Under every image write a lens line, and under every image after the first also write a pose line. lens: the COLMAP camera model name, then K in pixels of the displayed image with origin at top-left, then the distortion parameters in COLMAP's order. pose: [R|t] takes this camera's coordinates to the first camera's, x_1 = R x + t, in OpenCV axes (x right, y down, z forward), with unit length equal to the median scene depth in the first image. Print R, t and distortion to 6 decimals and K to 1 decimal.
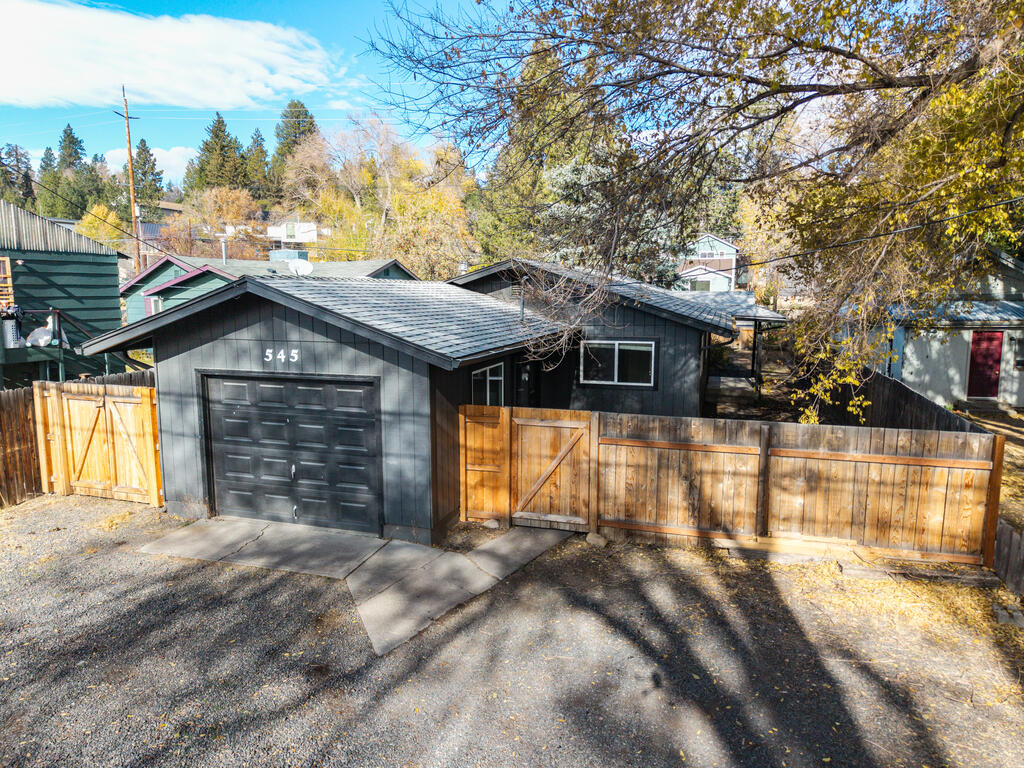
lens RADIAL K [[726.3, 0, 512.0], [0, 726.3, 384.0], [0, 0, 1]] dist [-0.000958, -0.003588]
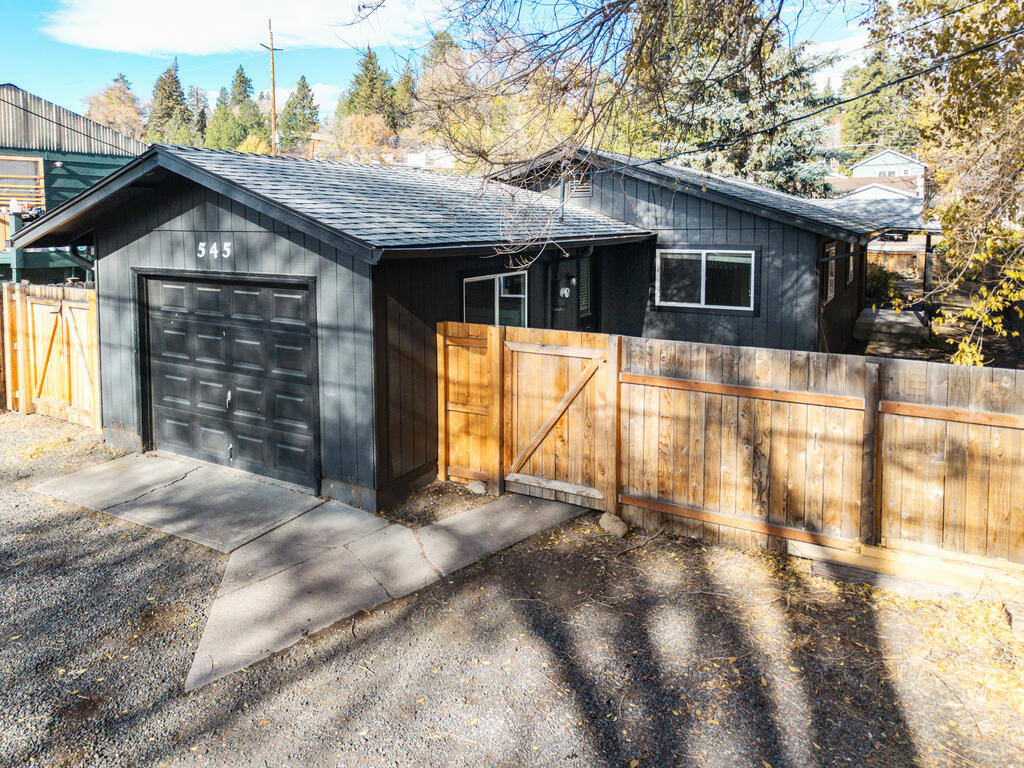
lens RADIAL K [[739.7, 0, 512.4], [0, 739.7, 275.4], [0, 0, 1]] dist [-0.012116, 0.007105]
pose [[0.973804, 0.014046, -0.226954, 0.177047], [-0.028178, 0.997851, -0.059150, 0.026190], [0.225635, 0.063996, 0.972108, 0.292846]]
